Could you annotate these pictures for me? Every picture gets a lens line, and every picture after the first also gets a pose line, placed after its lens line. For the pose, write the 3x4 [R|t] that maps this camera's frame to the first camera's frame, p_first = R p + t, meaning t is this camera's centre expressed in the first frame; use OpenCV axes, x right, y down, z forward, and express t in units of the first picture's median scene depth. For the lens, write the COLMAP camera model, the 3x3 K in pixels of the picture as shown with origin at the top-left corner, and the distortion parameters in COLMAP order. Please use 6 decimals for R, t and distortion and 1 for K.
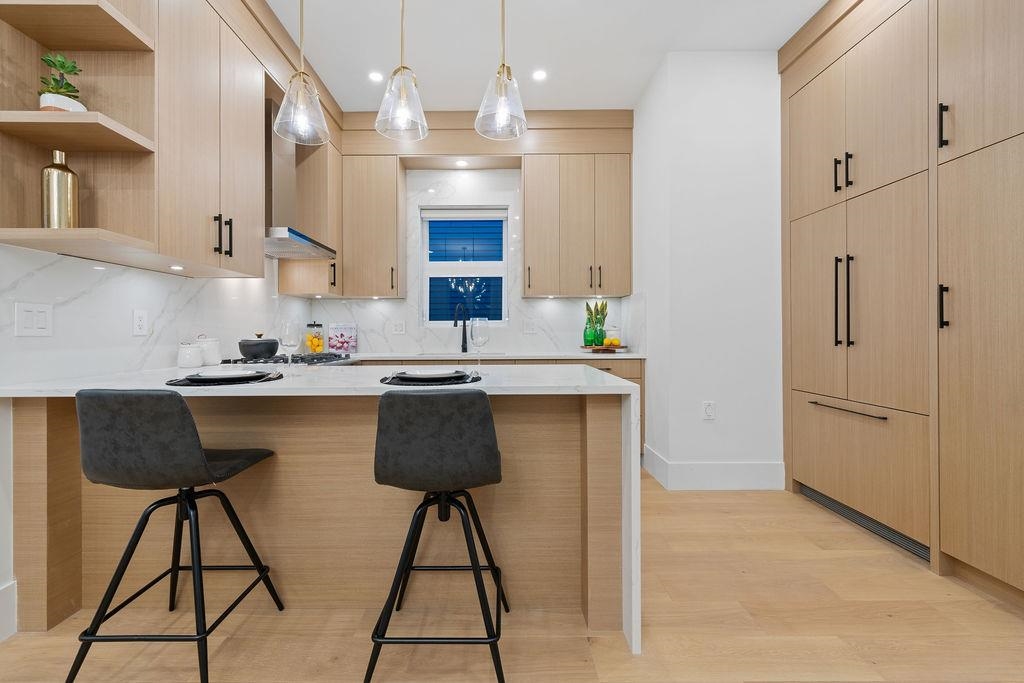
lens RADIAL K [[412.0, 0, 511.5], [0, 412.0, 334.9], [0, 0, 1]] dist [-0.001169, -0.000169]
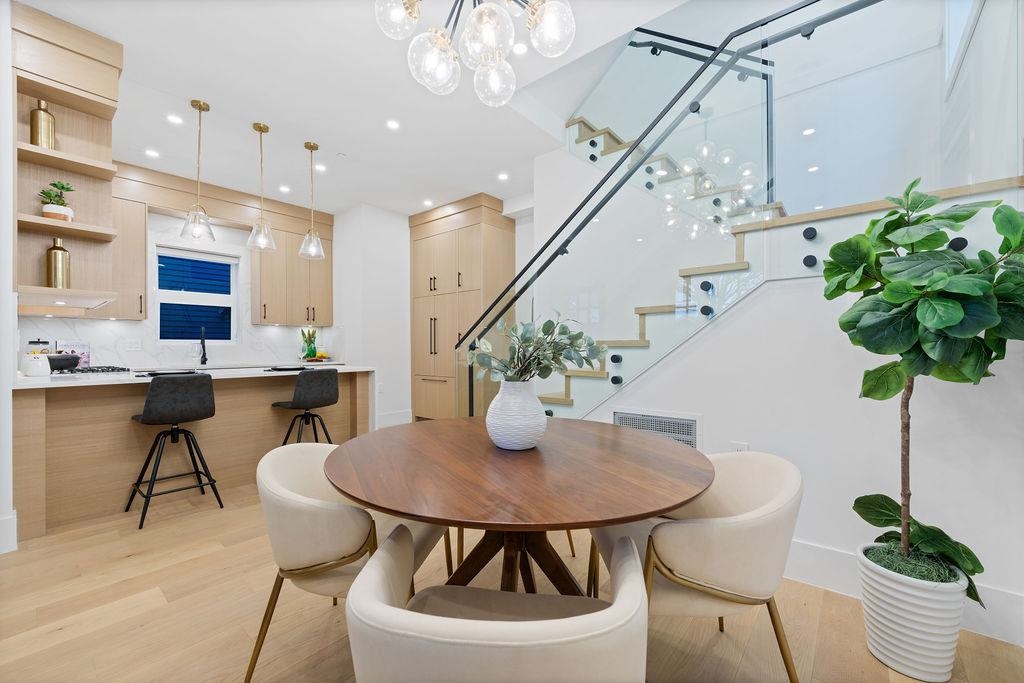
lens RADIAL K [[417.6, 0, 485.2], [0, 417.6, 346.7], [0, 0, 1]] dist [-0.000422, -0.000059]
pose [[0.692179, 0.002670, 0.721721, -0.480461], [0.005995, 0.999937, -0.009448, 0.004218], [-0.721701, 0.010866, 0.692120, -0.585957]]
